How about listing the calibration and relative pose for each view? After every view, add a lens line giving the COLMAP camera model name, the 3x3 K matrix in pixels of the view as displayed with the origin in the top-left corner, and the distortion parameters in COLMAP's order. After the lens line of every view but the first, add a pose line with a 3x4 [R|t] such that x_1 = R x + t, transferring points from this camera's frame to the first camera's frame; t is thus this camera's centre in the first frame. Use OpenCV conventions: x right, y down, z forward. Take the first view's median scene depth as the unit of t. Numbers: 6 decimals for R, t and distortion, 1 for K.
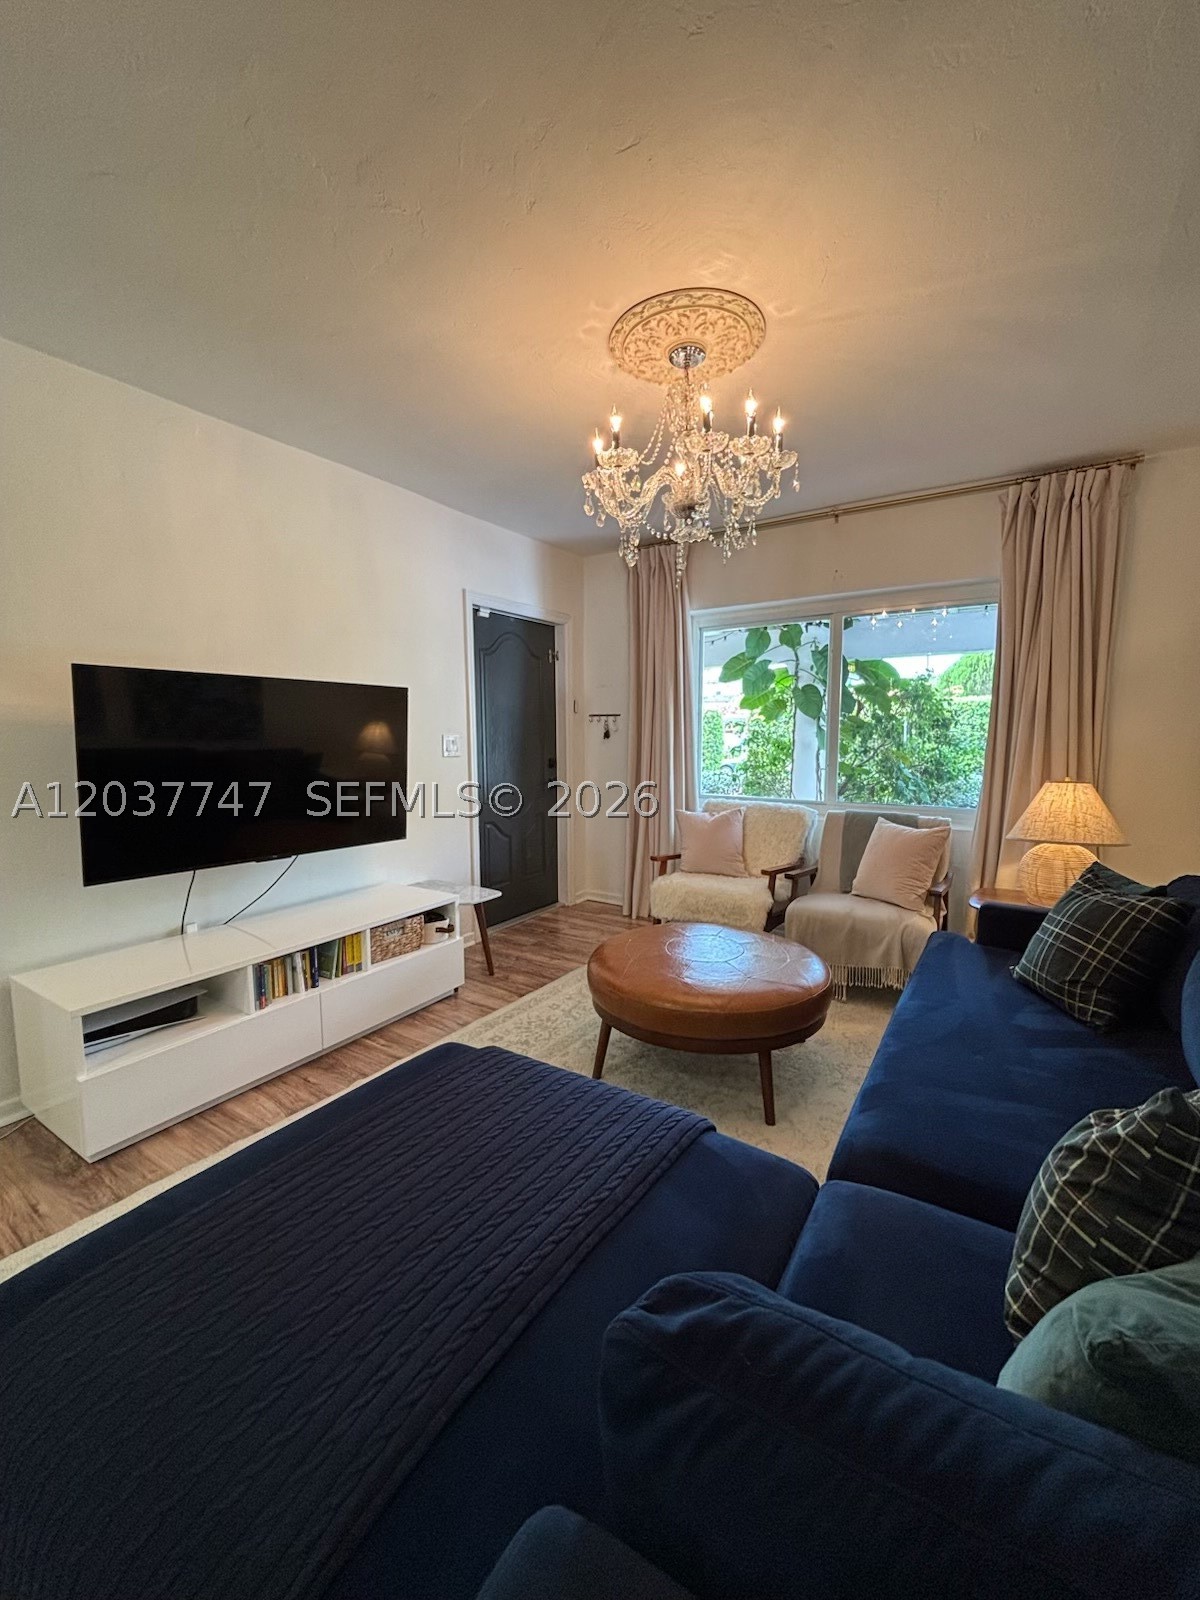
lens RADIAL K [[652.4, 0, 603.2], [0, 652.4, 800.9], [0, 0, 1]] dist [0.015003, -0.000231]
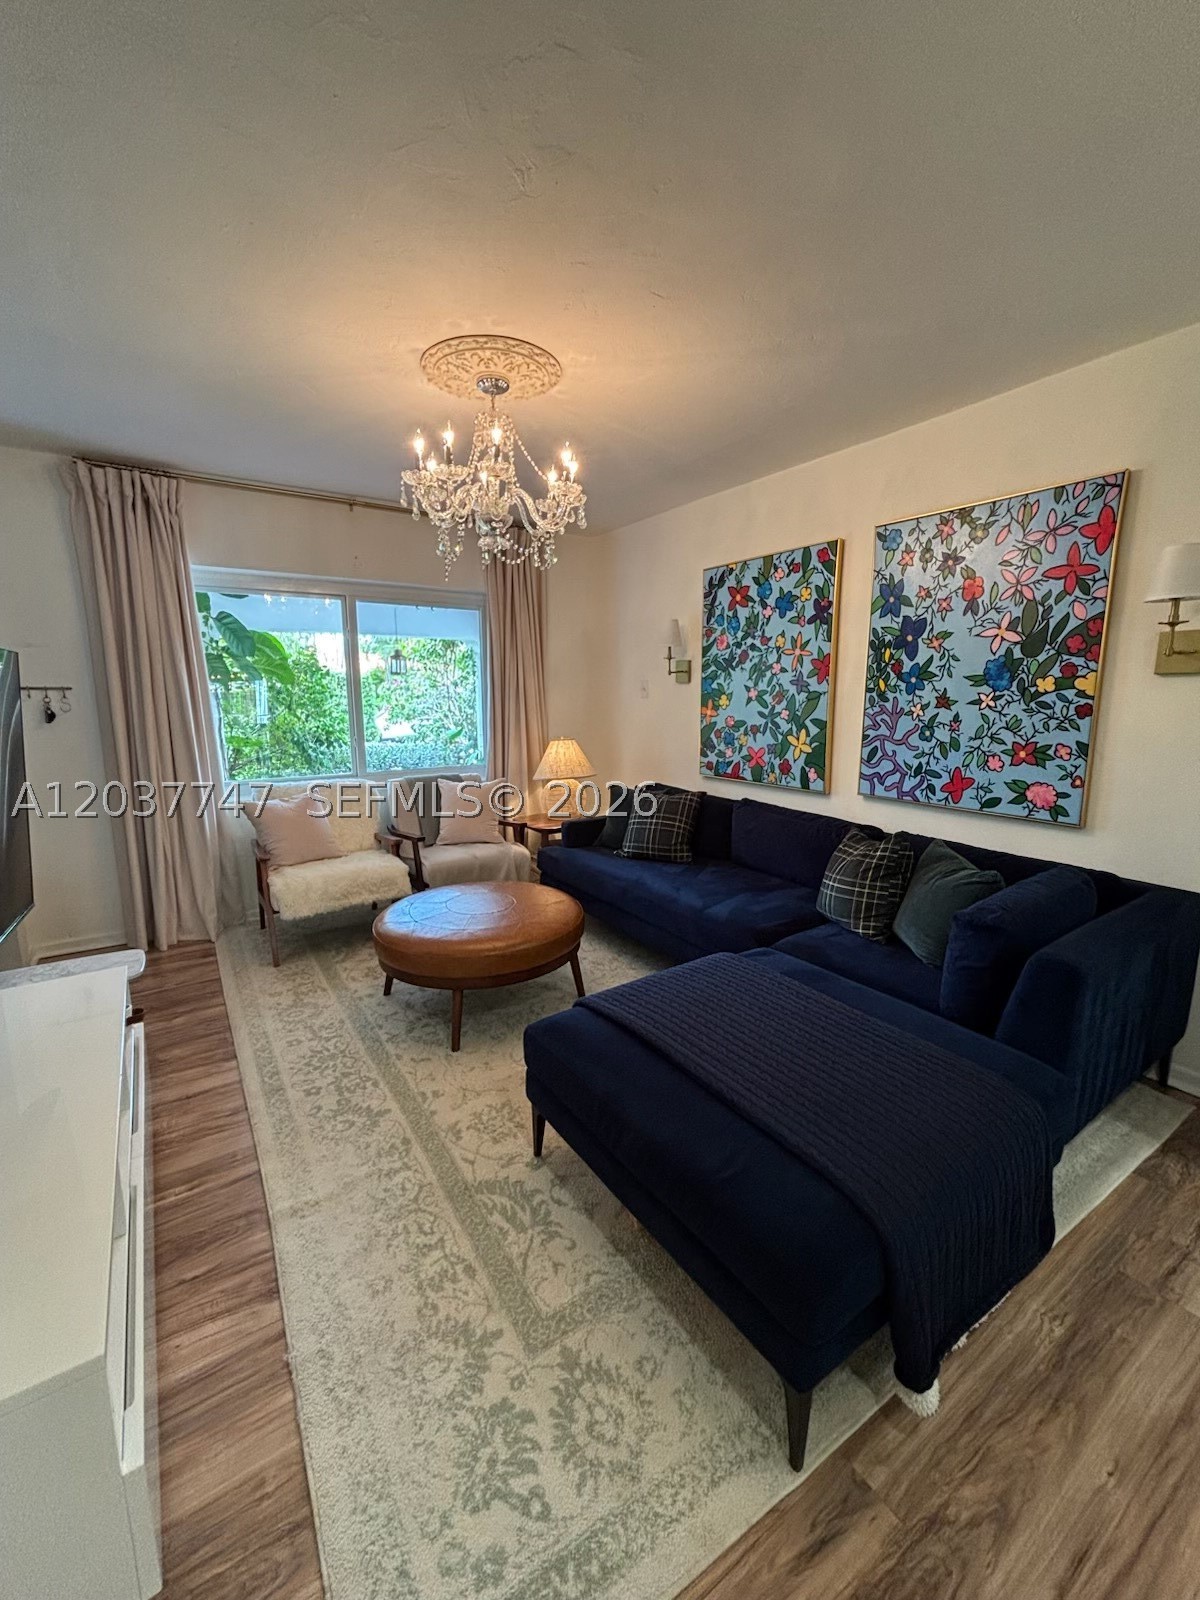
lens RADIAL K [[652.4, 0, 603.2], [0, 652.4, 800.9], [0, 0, 1]] dist [0.015003, -0.000231]
pose [[0.383519, -0.150025, 0.911266, -0.692243], [0.100834, 0.987621, 0.120158, -0.061666], [-0.918012, 0.045803, 0.393899, 0.298476]]
